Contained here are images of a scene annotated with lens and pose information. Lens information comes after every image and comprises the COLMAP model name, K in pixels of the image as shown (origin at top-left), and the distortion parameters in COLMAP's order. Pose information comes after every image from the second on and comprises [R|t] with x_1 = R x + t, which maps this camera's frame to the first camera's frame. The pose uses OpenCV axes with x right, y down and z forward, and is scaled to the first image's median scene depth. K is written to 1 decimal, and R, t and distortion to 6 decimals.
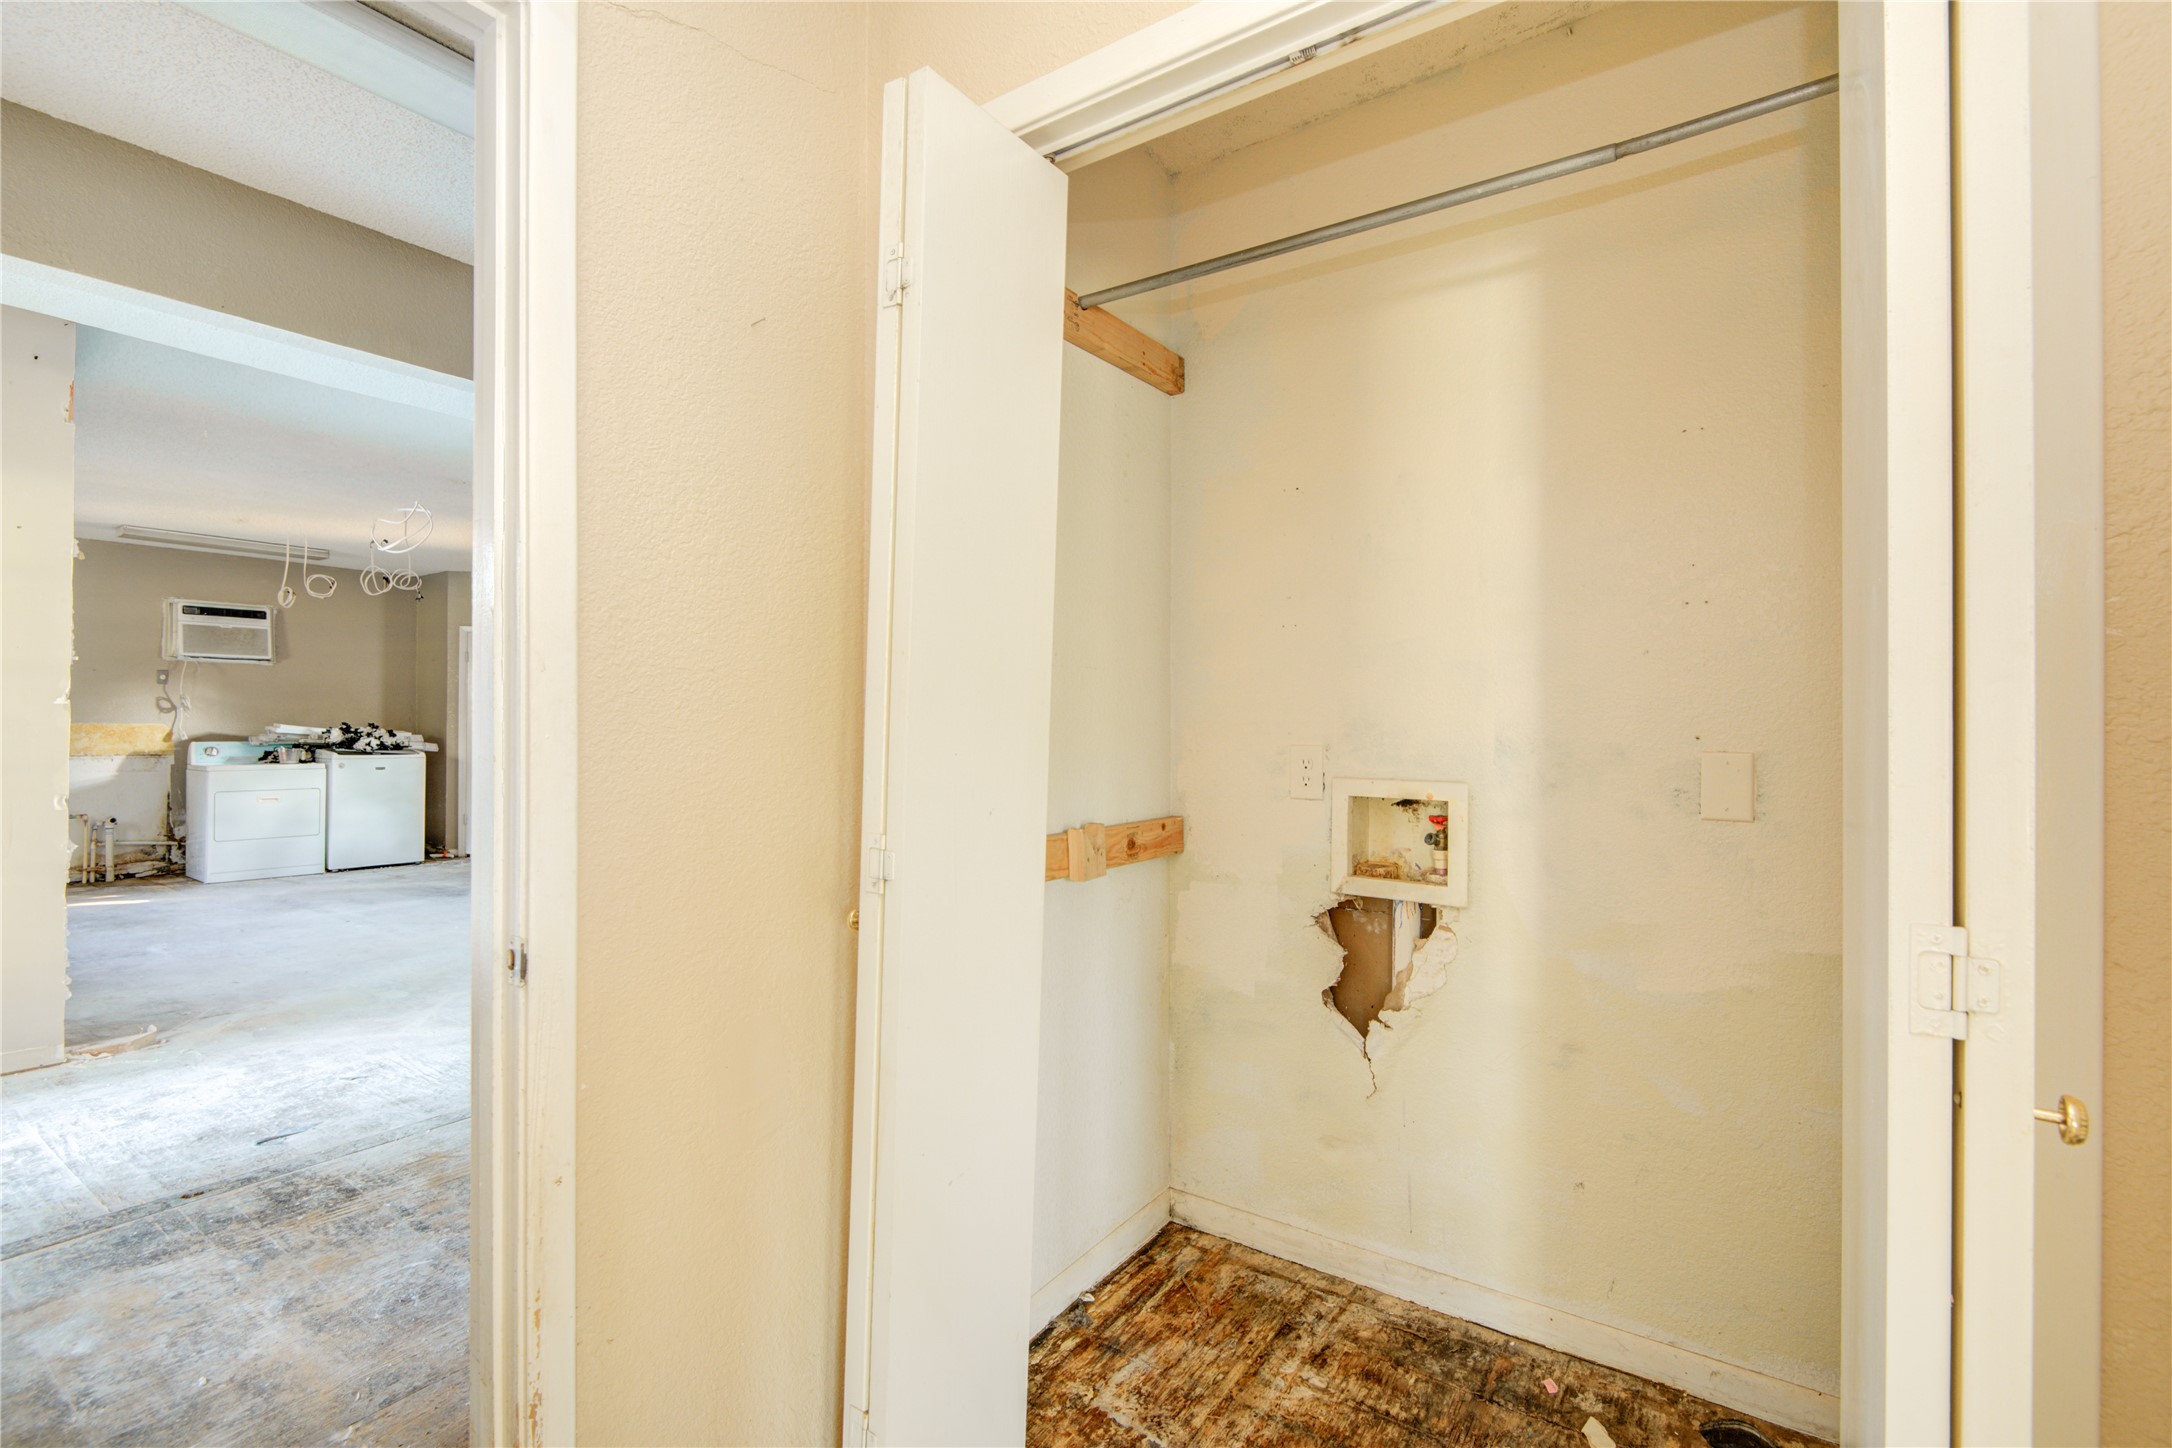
lens RADIAL K [[969.9, 0, 1079.7], [0, 969.9, 719.3], [0, 0, 1]] dist [-0.012764, -0.000396]
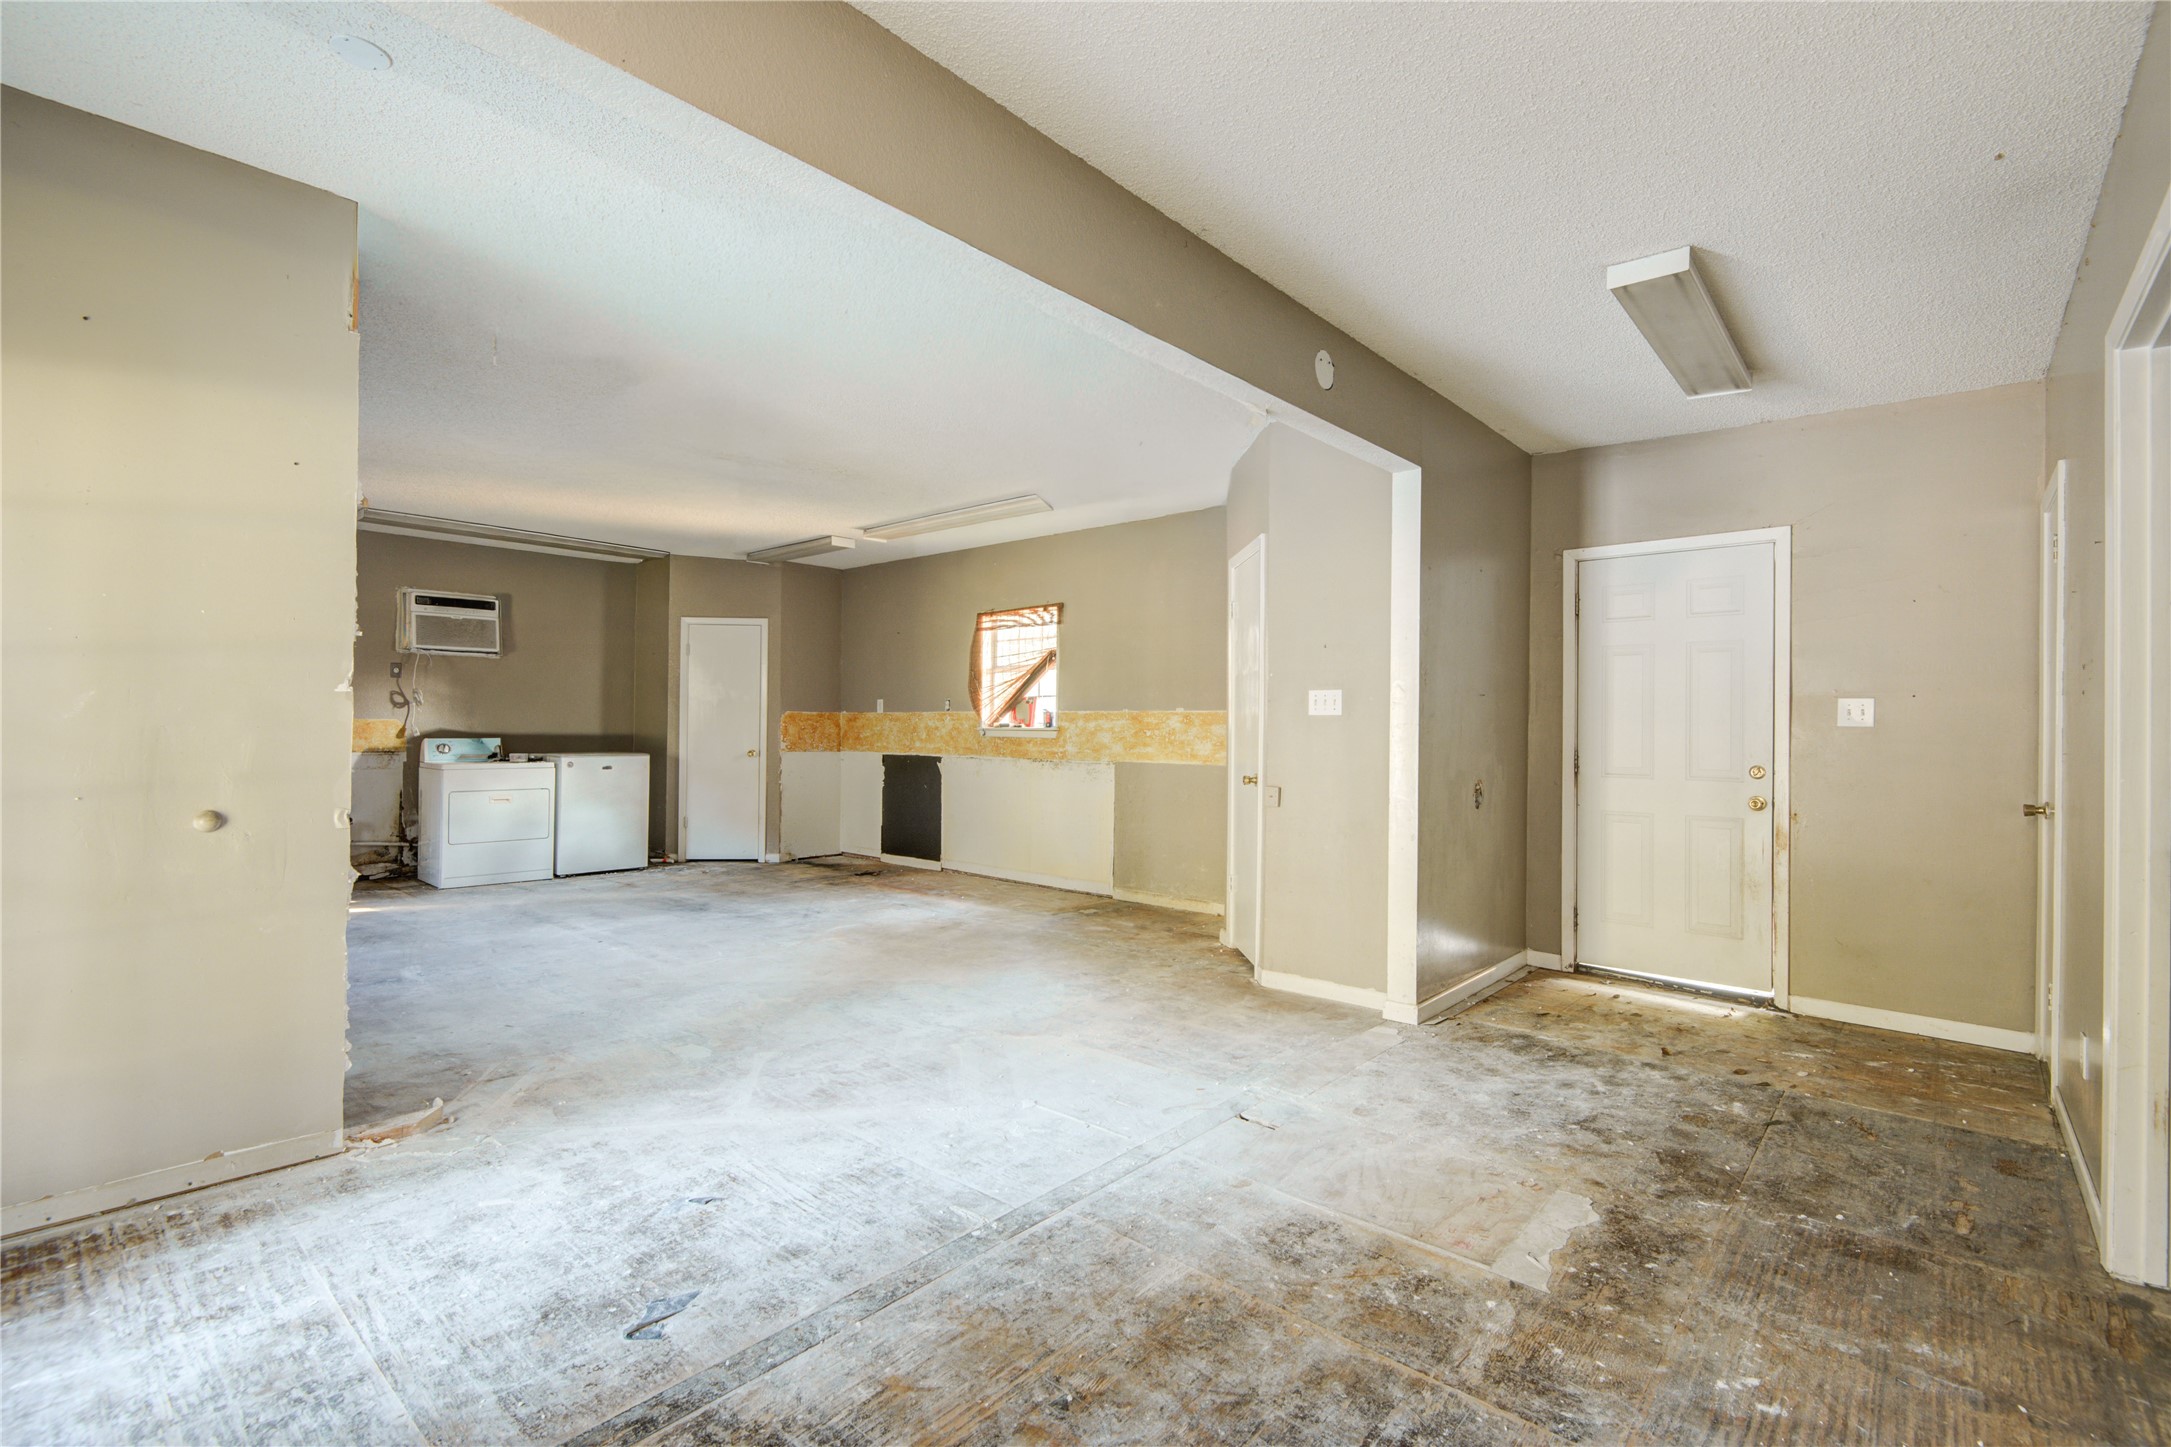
lens RADIAL K [[978.8, 0, 1084.0], [0, 978.8, 719.8], [0, 0, 1]] dist [0.017251, -0.014676]
pose [[0.991530, 0.006153, -0.129731, -0.182937], [-0.006260, 0.999980, -0.000418, 0.001792], [0.129726, 0.001226, 0.991549, 0.142154]]
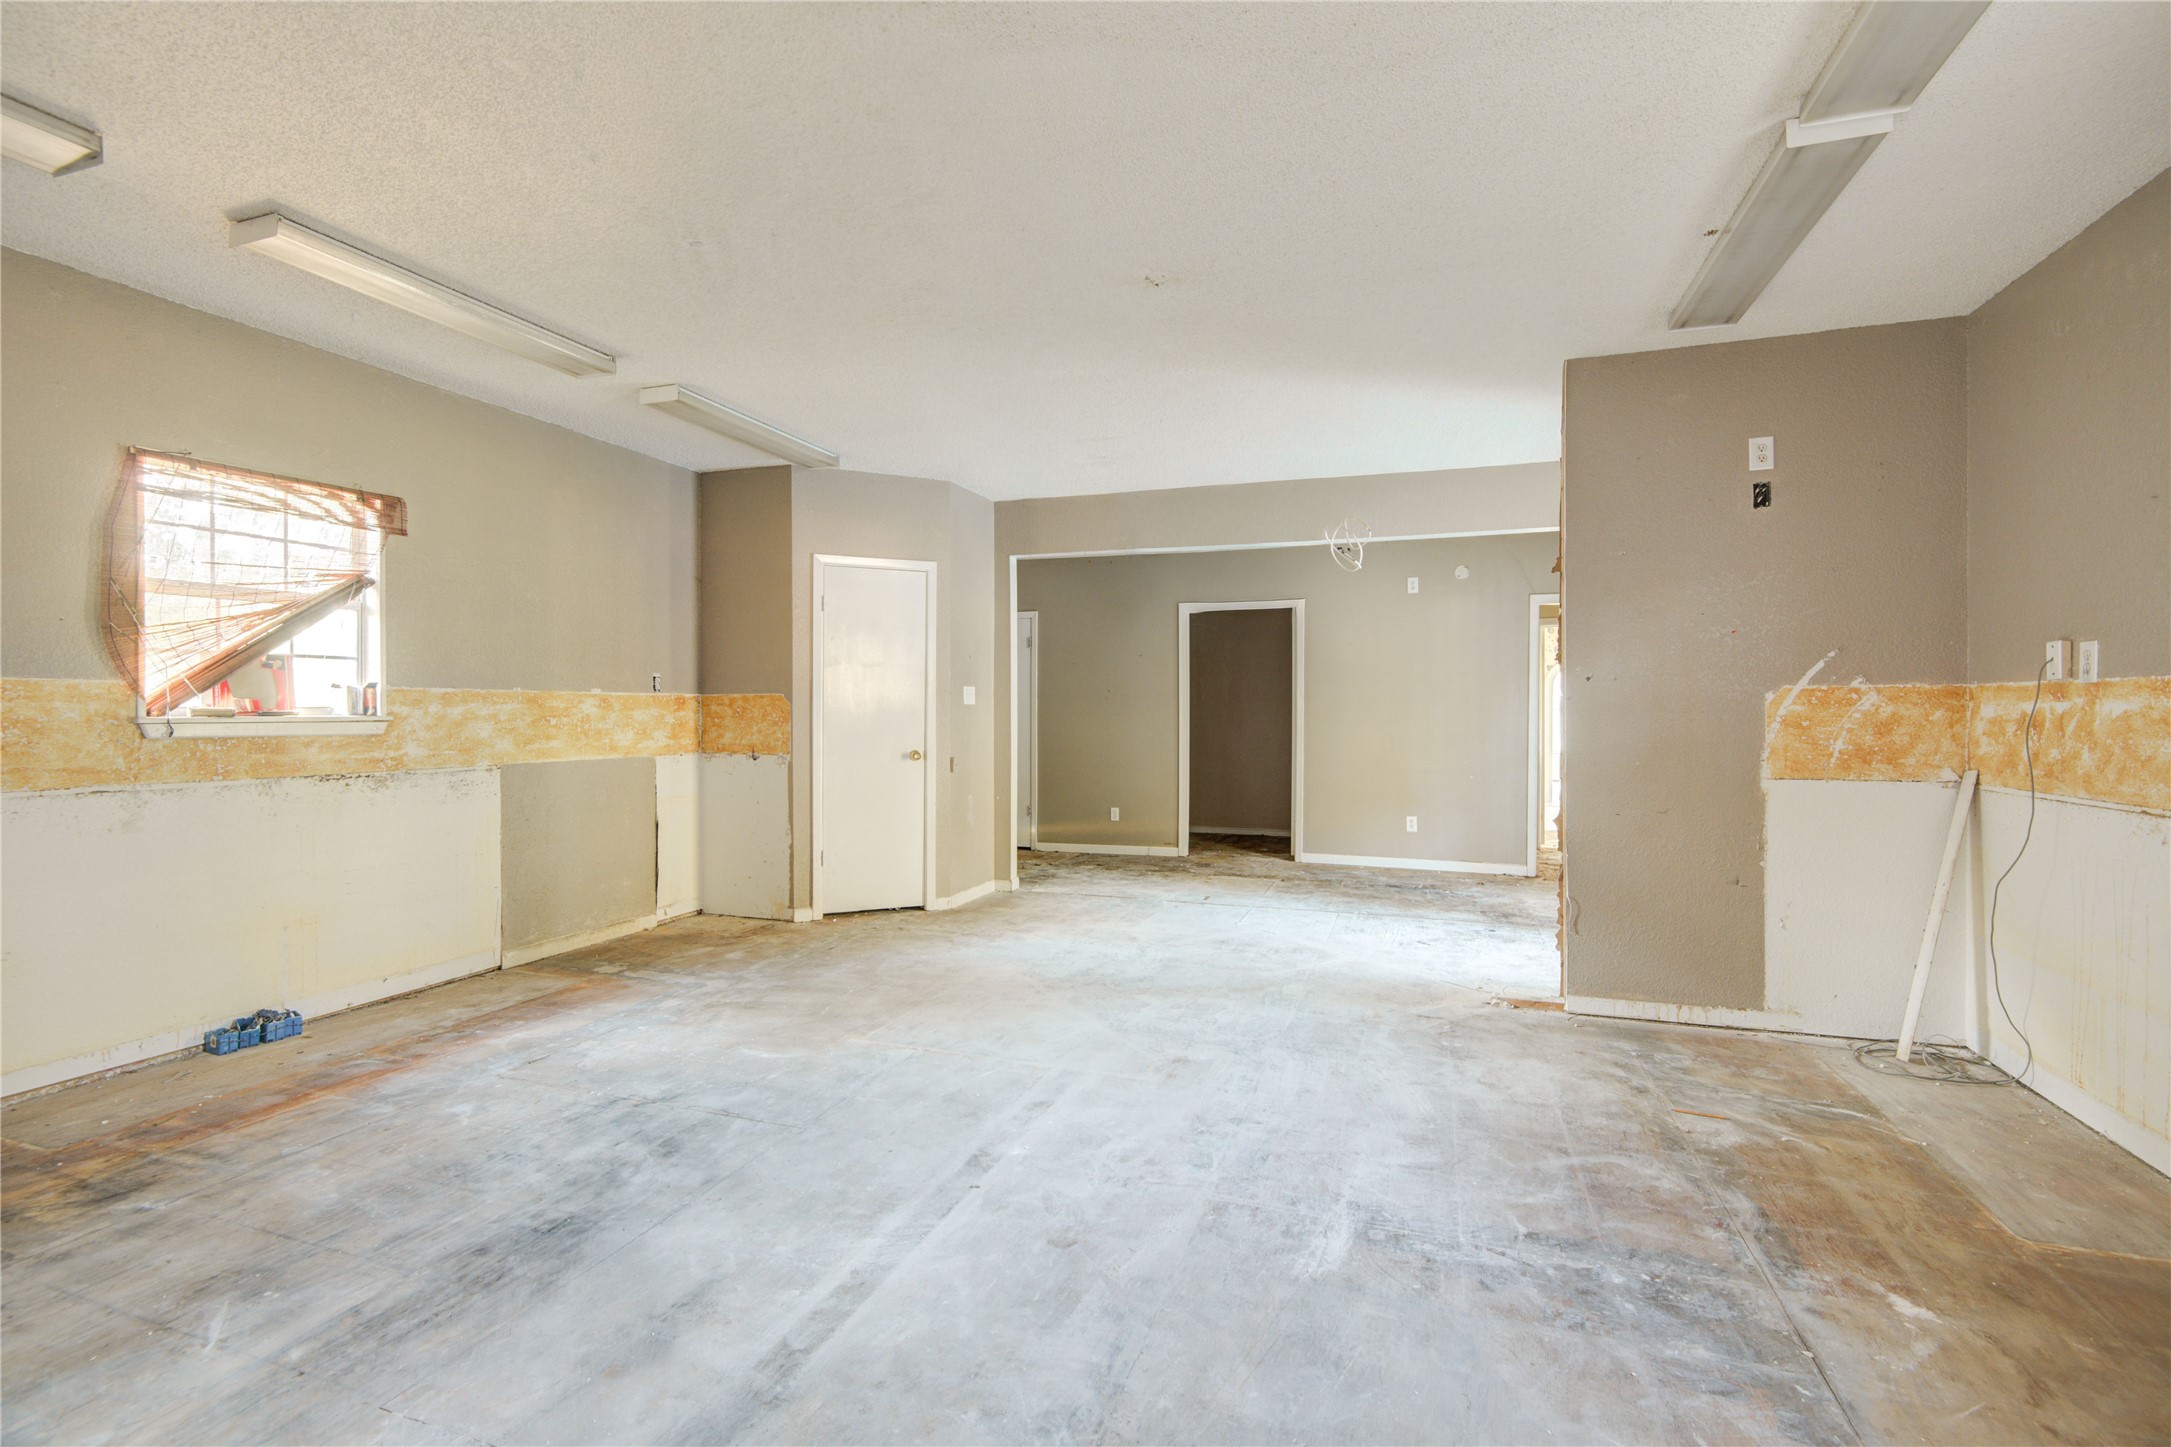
lens RADIAL K [[969.4, 0, 1079.2], [0, 969.4, 718.8], [0, 0, 1]] dist [-0.012764, -0.000396]
pose [[-0.243775, -0.012142, 0.969756, -0.964792], [-0.012224, 0.999881, 0.009446, 0.001063], [-0.969755, -0.009552, -0.243895, 0.866531]]
